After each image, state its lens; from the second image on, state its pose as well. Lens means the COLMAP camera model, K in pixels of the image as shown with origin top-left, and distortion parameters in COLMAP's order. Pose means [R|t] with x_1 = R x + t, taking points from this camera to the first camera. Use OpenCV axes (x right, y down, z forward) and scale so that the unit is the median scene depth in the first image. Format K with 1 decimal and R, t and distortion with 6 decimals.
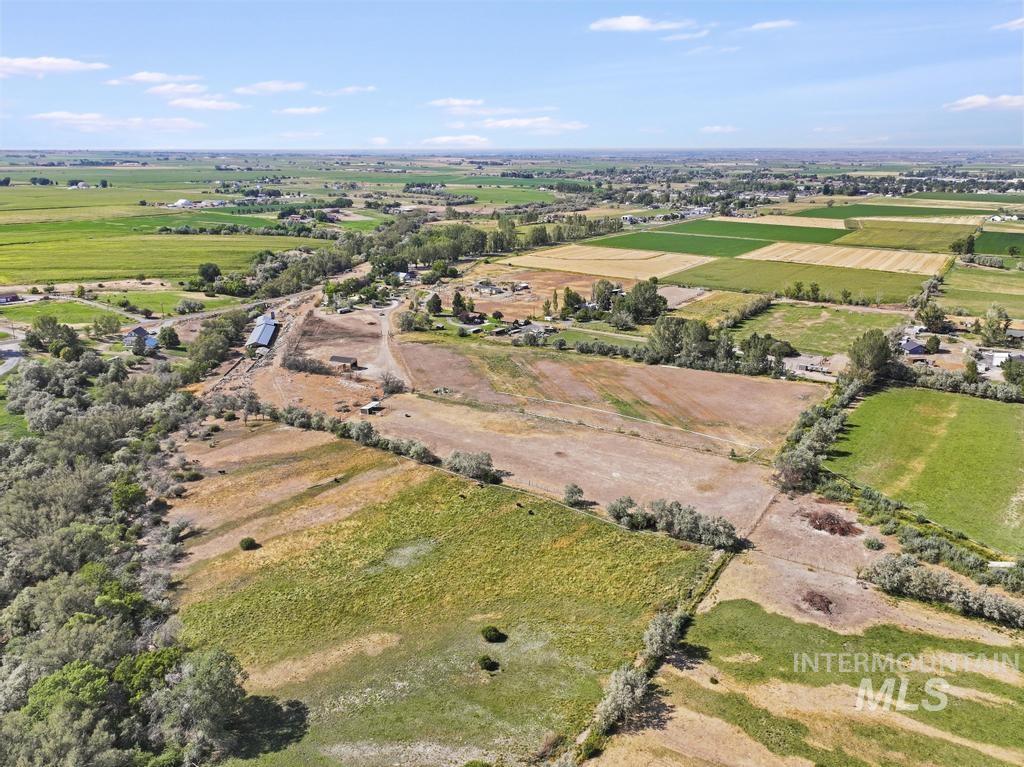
lens RADIAL K [[763.1, 0, 512.0], [0, 763.1, 383.5], [0, 0, 1]] dist [0.012473, 0.001069]
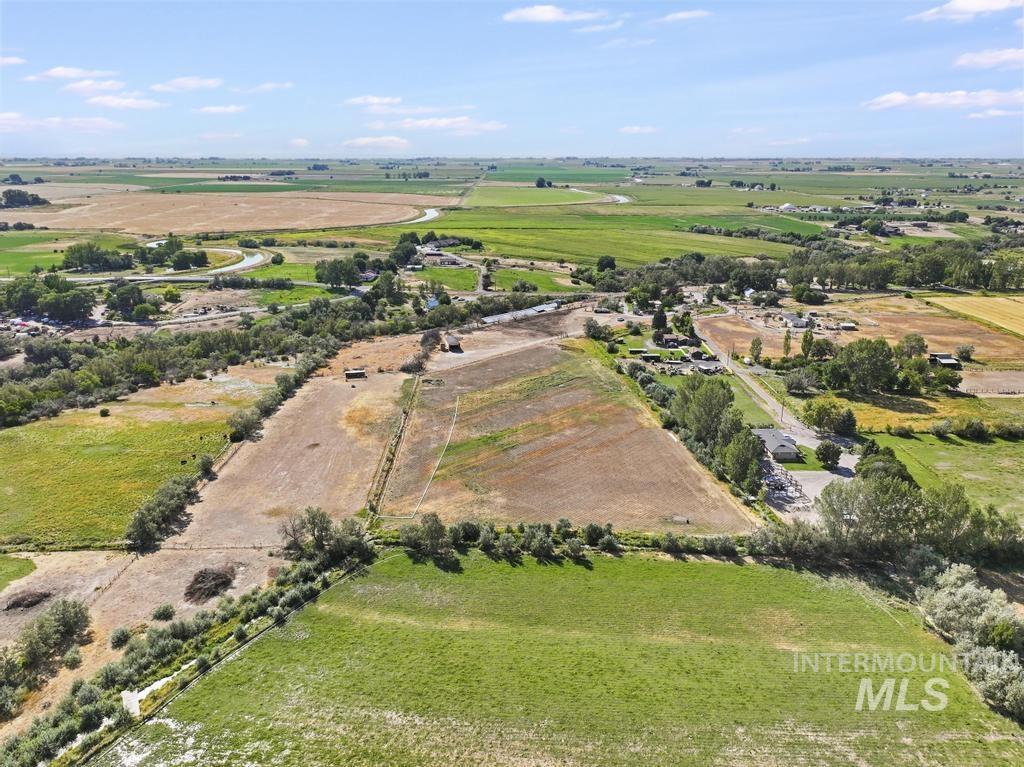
lens RADIAL K [[765.5, 0, 512.0], [0, 765.5, 383.5], [0, 0, 1]] dist [0.001423, 0.003795]
pose [[0.535699, 0.239153, -0.809835, 0.737958], [-0.246767, 0.961527, 0.120715, -0.127186], [0.807547, 0.135174, 0.574104, 0.454675]]
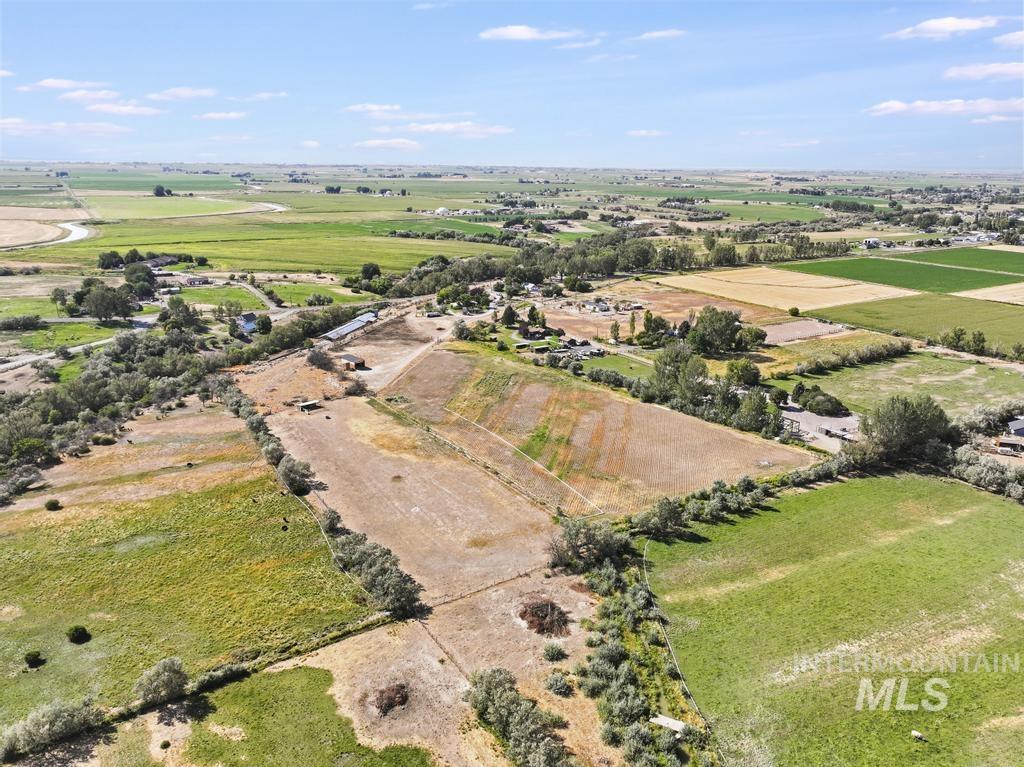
lens RADIAL K [[721.7, 0, 517.4], [0, 721.7, 433.5], [0, 0, 1]] dist [0.008168, 0.005672]
pose [[0.908236, 0.150114, -0.390607, 0.399612], [-0.127240, 0.988312, 0.083961, -0.042417], [0.398645, -0.026556, 0.916721, 0.171796]]
